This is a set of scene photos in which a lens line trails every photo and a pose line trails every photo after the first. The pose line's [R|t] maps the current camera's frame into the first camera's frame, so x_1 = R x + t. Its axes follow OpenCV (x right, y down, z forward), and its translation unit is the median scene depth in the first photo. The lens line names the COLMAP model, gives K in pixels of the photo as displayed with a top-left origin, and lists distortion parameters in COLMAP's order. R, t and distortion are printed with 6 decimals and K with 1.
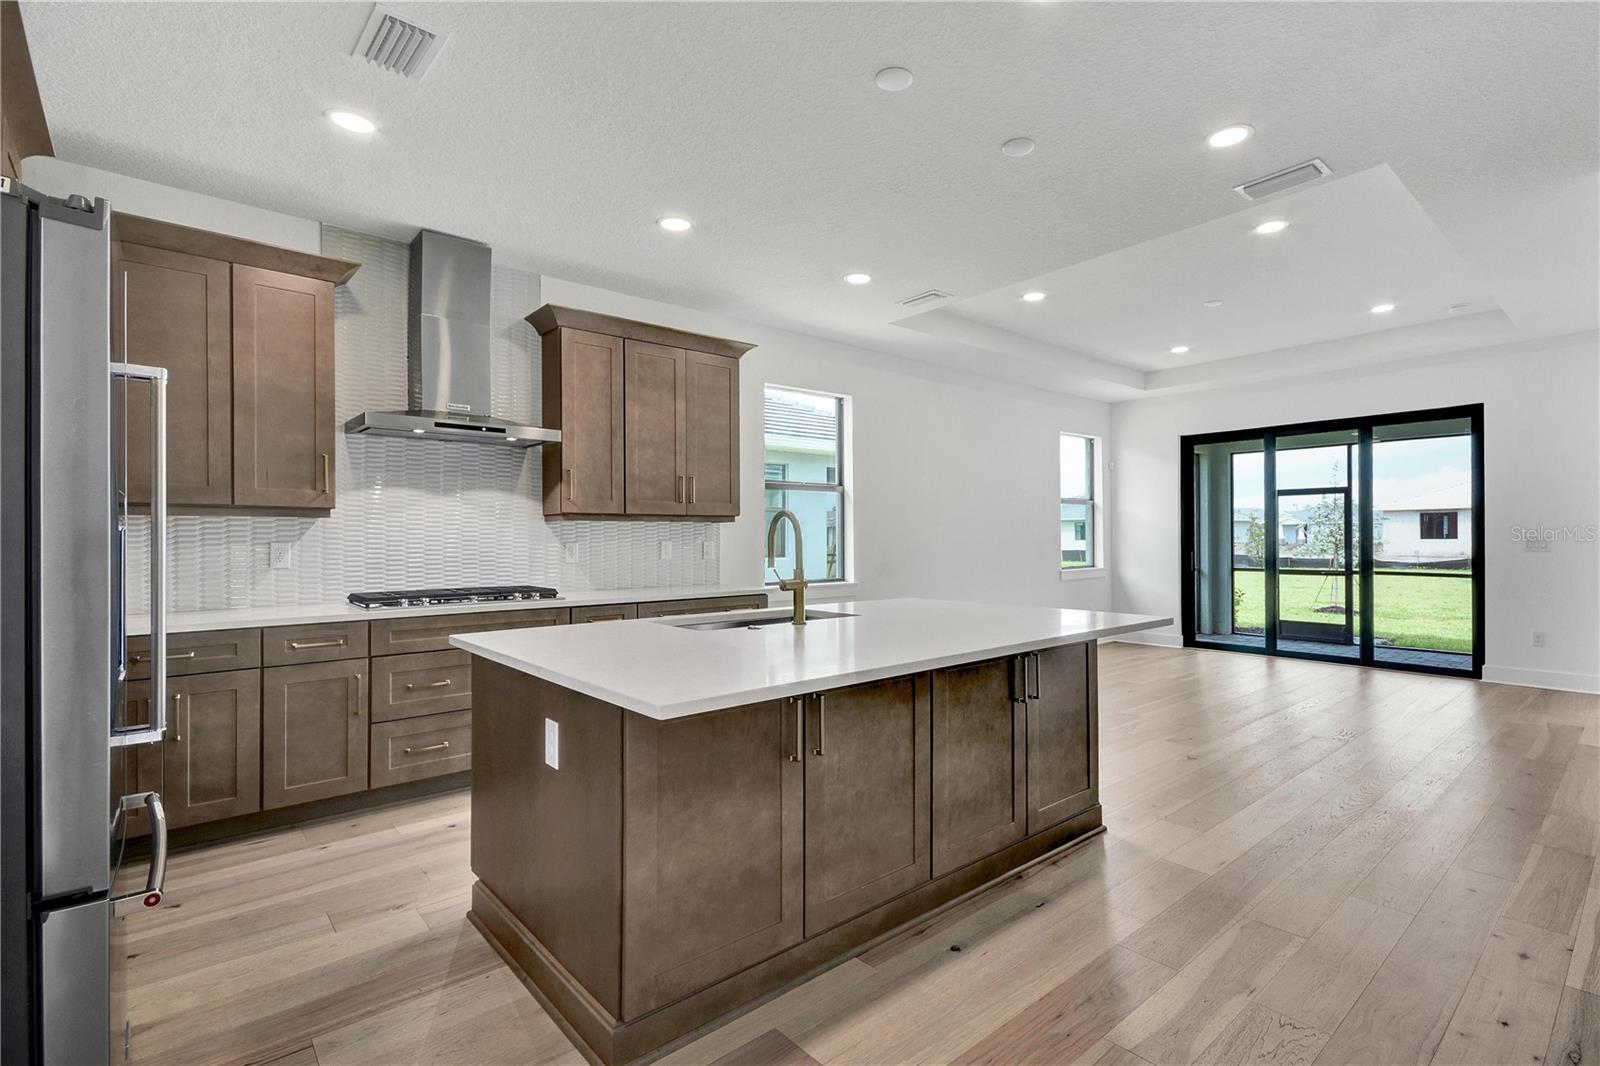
lens RADIAL K [[778.0, 0, 835.2], [0, 778.0, 533.1], [0, 0, 1]] dist [0.017405, 0.000250]
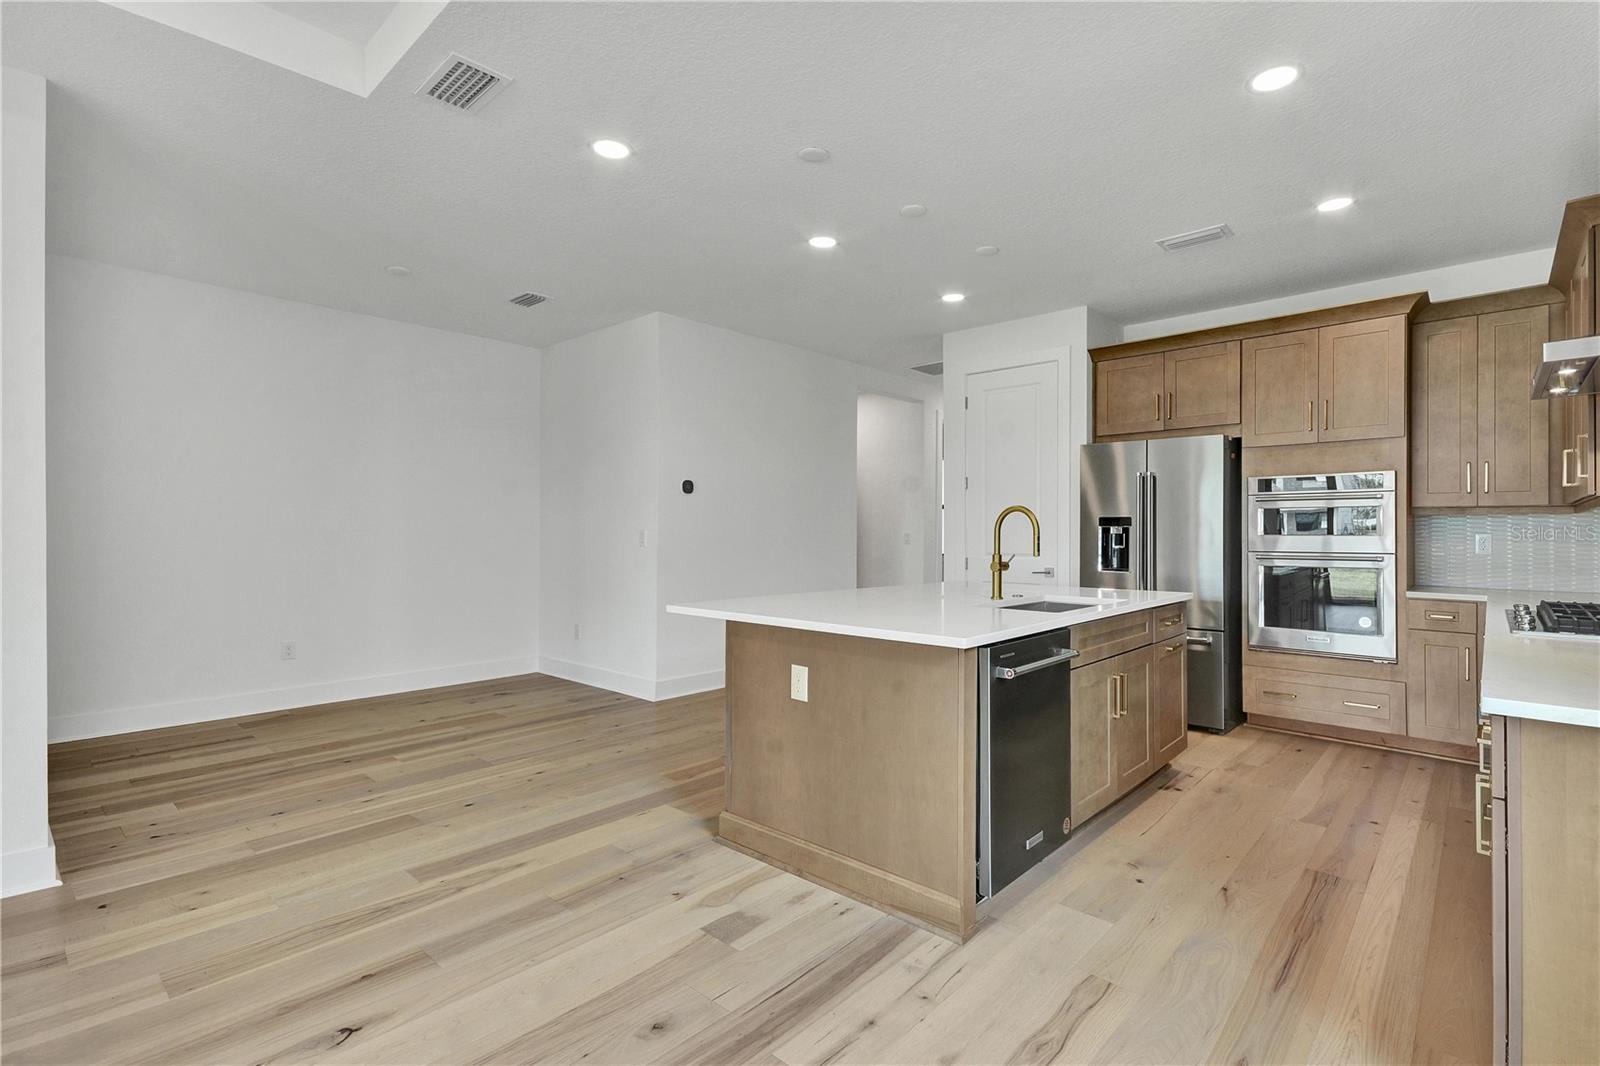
lens RADIAL K [[755.8, 0, 843.4], [0, 755.8, 533.5], [0, 0, 1]] dist [0.002277, 0.000293]
pose [[-0.992648, 0.004928, -0.120940, 0.225140], [0.004881, 0.999988, 0.000682, 0.005594], [0.120942, 0.000087, -0.992660, 1.482007]]
